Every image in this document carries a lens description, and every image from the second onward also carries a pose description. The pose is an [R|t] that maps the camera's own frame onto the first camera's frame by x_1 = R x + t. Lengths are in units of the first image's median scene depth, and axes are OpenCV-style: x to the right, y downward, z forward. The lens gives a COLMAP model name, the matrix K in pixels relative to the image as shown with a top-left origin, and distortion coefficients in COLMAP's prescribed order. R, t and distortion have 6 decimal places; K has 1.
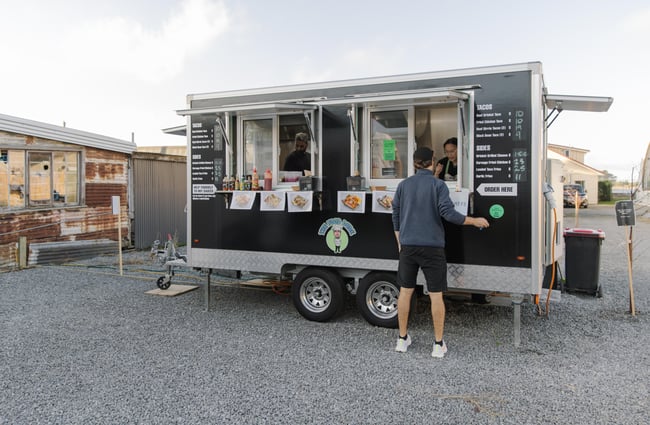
lens RADIAL K [[804.9, 0, 325.0], [0, 804.9, 212.5], [0, 0, 1]] dist [0.010744, 0.011455]
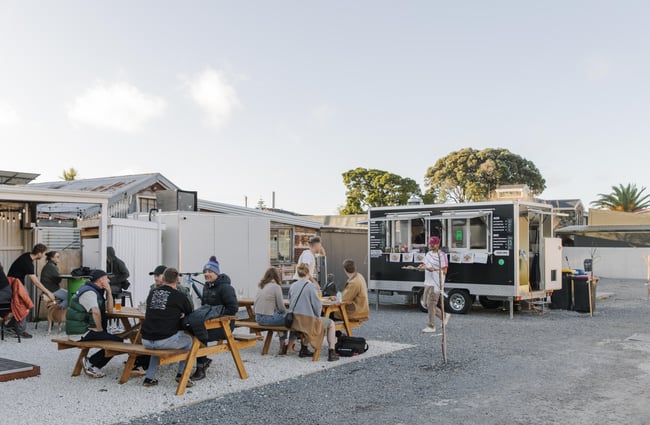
lens RADIAL K [[804.9, 0, 325.0], [0, 804.9, 212.5], [0, 0, 1]] dist [0.010744, 0.011455]
pose [[0.983082, -0.005208, -0.183094, 0.110073], [-0.009264, 0.996903, -0.078095, 0.034670], [0.182934, 0.078470, 0.979989, -1.152504]]
